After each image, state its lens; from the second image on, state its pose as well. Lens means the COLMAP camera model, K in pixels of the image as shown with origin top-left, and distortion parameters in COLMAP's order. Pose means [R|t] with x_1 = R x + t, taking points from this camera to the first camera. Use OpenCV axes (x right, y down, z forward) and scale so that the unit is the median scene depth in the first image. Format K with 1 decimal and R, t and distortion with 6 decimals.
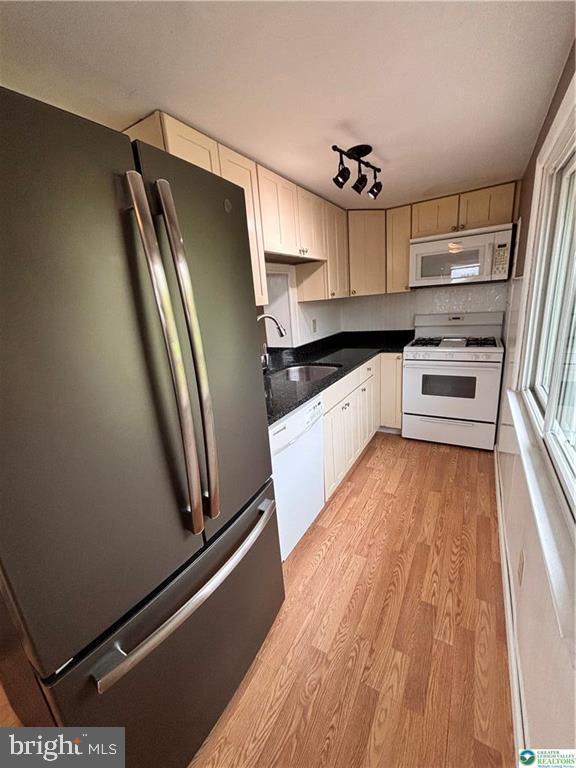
lens RADIAL K [[310.1, 0, 288.8], [0, 310.1, 383.8], [0, 0, 1]] dist [-0.002126, 0.000657]
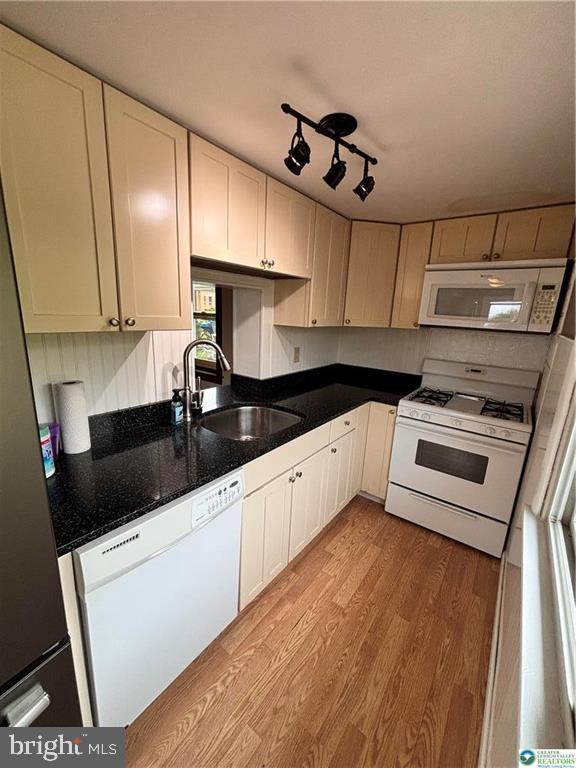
lens RADIAL K [[310.1, 0, 287.3], [0, 310.1, 384.4], [0, 0, 1]] dist [-0.002126, 0.000657]
pose [[0.986344, 0.144465, -0.079097, 0.169600], [-0.146616, 0.988947, -0.022070, -0.110705], [0.075034, 0.033366, 0.996623, 0.229580]]
